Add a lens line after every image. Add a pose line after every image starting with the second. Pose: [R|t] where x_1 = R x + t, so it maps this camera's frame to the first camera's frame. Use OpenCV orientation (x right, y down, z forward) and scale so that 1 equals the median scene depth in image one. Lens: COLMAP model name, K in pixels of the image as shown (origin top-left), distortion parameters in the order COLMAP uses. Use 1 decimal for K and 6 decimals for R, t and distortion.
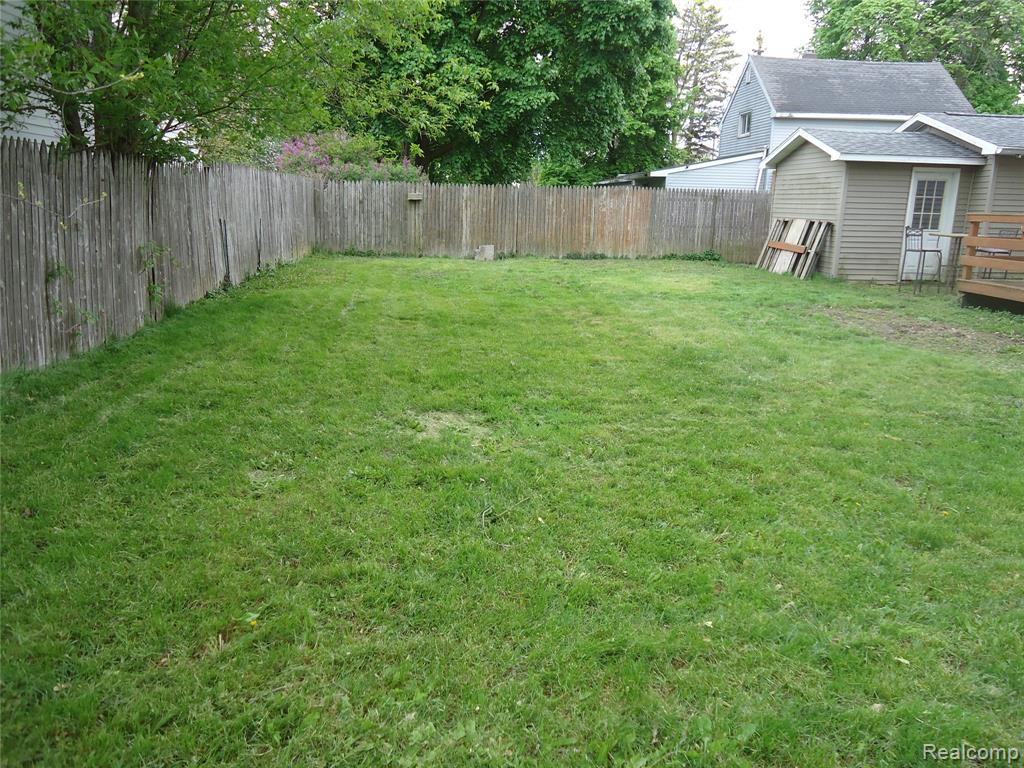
lens RADIAL K [[742.8, 0, 514.2], [0, 742.8, 381.5], [0, 0, 1]] dist [-0.001489, -0.003423]
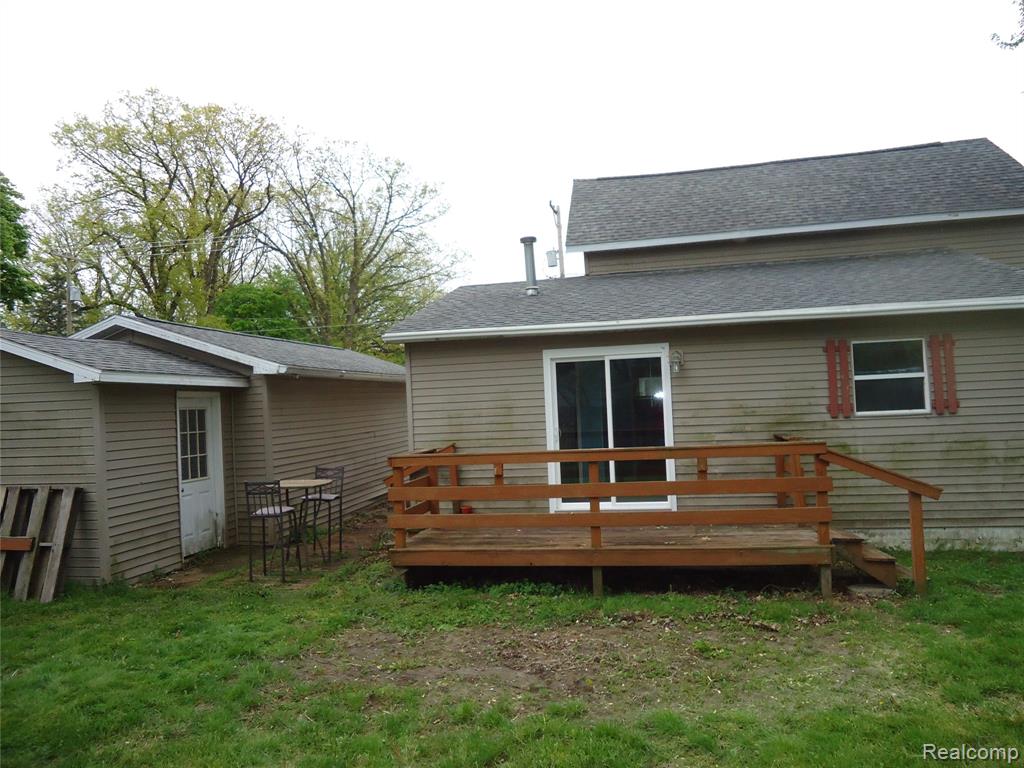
lens RADIAL K [[742.8, 0, 514.0], [0, 742.8, 383.8], [0, 0, 1]] dist [-0.001489, -0.003423]
pose [[0.266500, -0.005678, 0.963818, -0.026896], [0.270306, 0.960293, -0.069084, -0.164580], [-0.925155, 0.278937, 0.257453, 0.536148]]
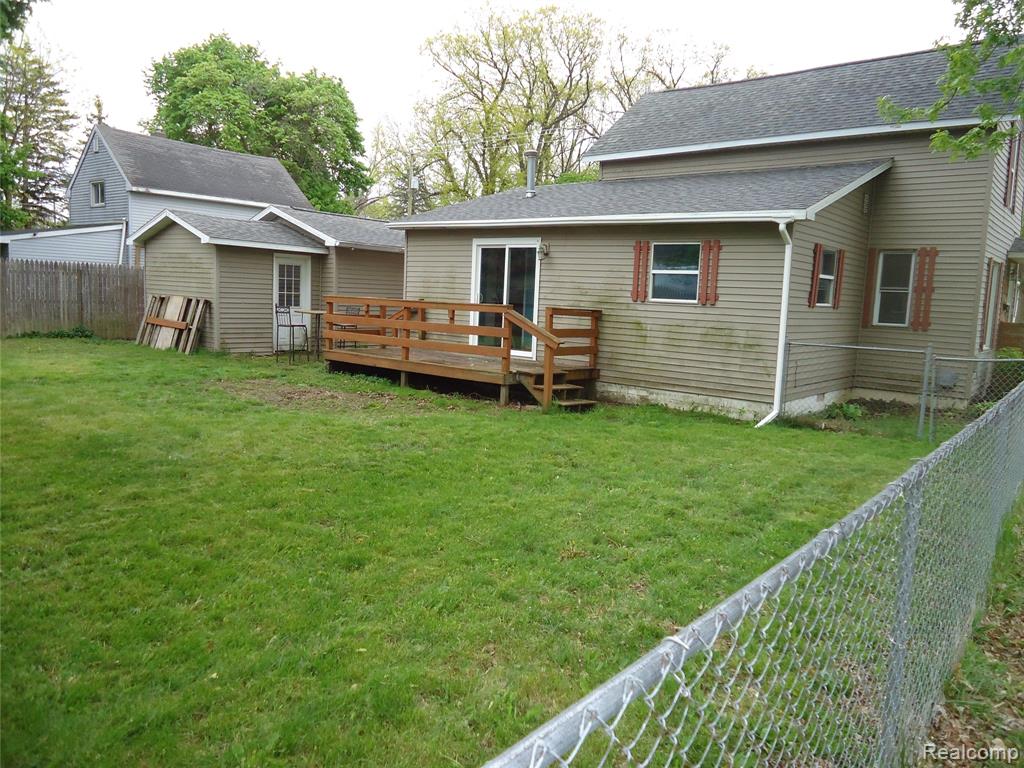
lens RADIAL K [[742.8, 0, 510.4], [0, 742.8, 387.1], [0, 0, 1]] dist [-0.001489, -0.003423]
pose [[0.697973, -0.077786, 0.711886, -0.037360], [0.136520, 0.990305, -0.025644, -0.005012], [-0.702990, 0.115086, 0.701826, -0.034760]]
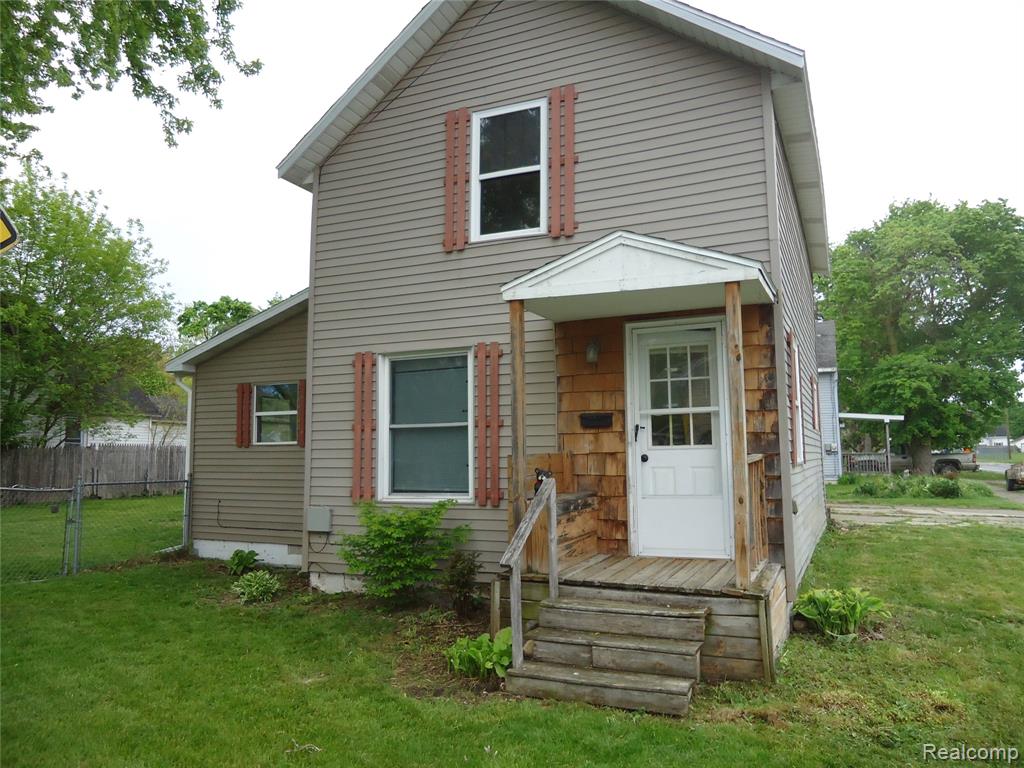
lens RADIAL K [[742.8, 0, 507.7], [0, 742.8, 381.0], [0, 0, 1]] dist [-0.001489, -0.003423]
pose [[0.869198, -0.070808, -0.489368, 1.400545], [-0.094437, 0.947703, -0.304862, 0.081309], [0.485362, 0.311199, 0.817055, -0.239268]]
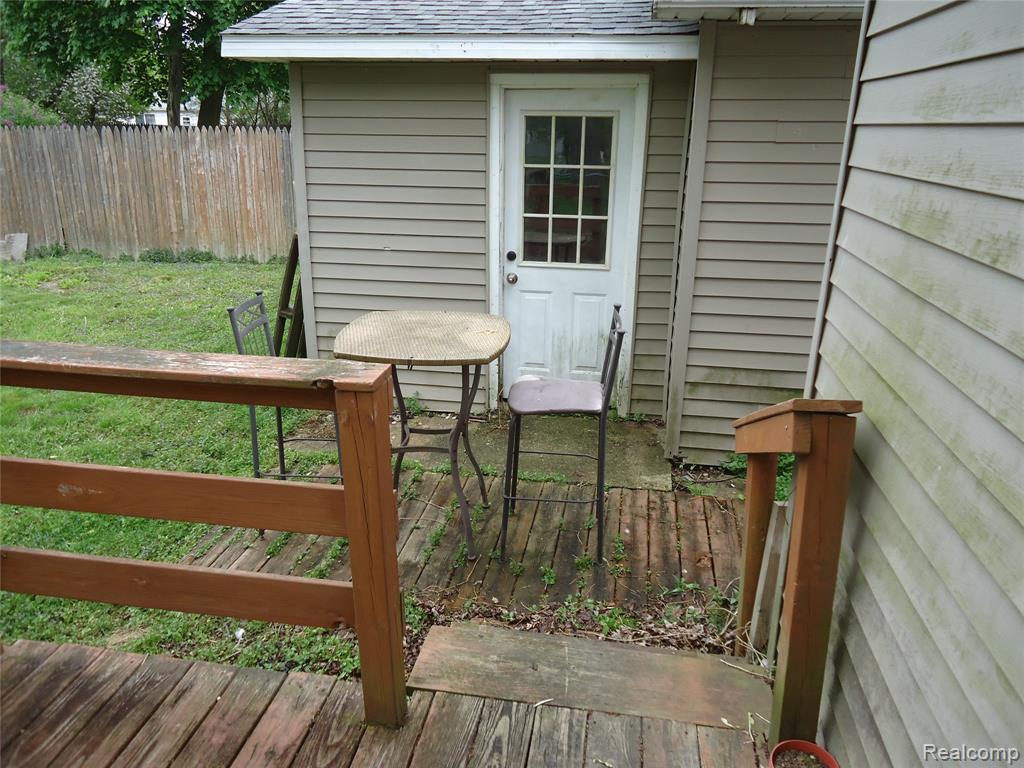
lens RADIAL K [[742.8, 0, 516.9], [0, 742.8, 378.2], [0, 0, 1]] dist [-0.001489, -0.003423]
pose [[0.975582, 0.064588, -0.209925, 0.616078], [-0.046484, 0.994851, 0.090062, -0.184767], [0.214661, -0.078105, 0.973561, 0.670390]]
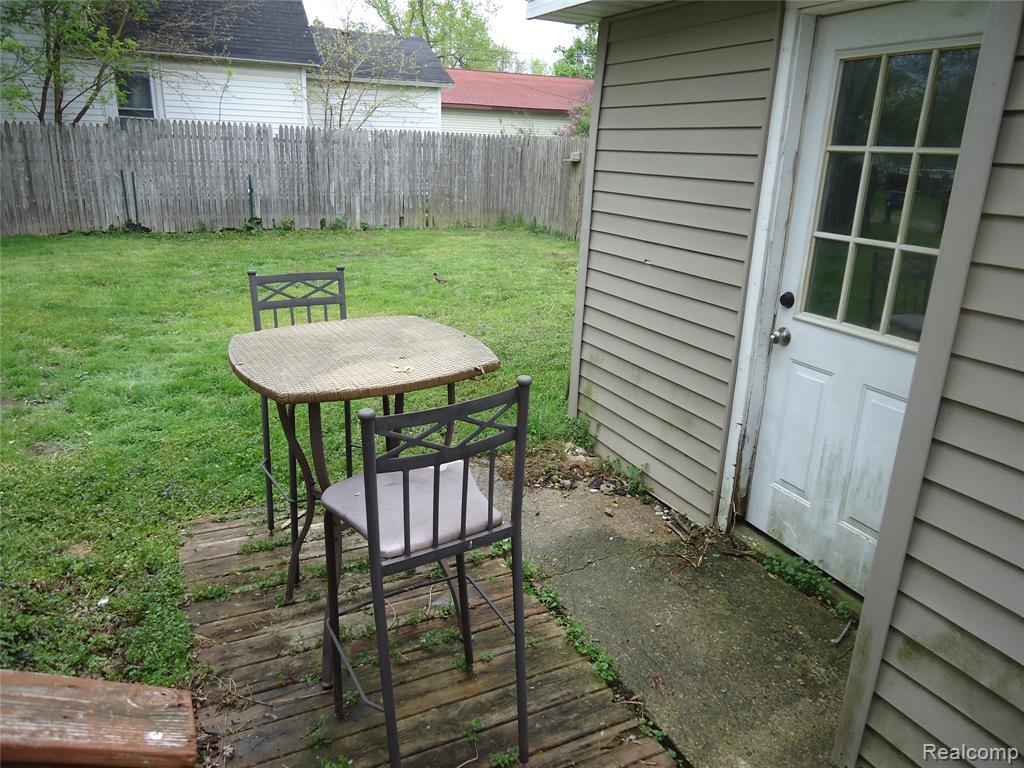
lens RADIAL K [[742.8, 0, 507.8], [0, 742.8, 383.2], [0, 0, 1]] dist [-0.001489, -0.003423]
pose [[0.374637, 0.277590, -0.884641, 0.698477], [-0.238875, 0.950817, 0.197194, -0.210241], [0.895871, 0.137443, 0.422521, 0.857026]]
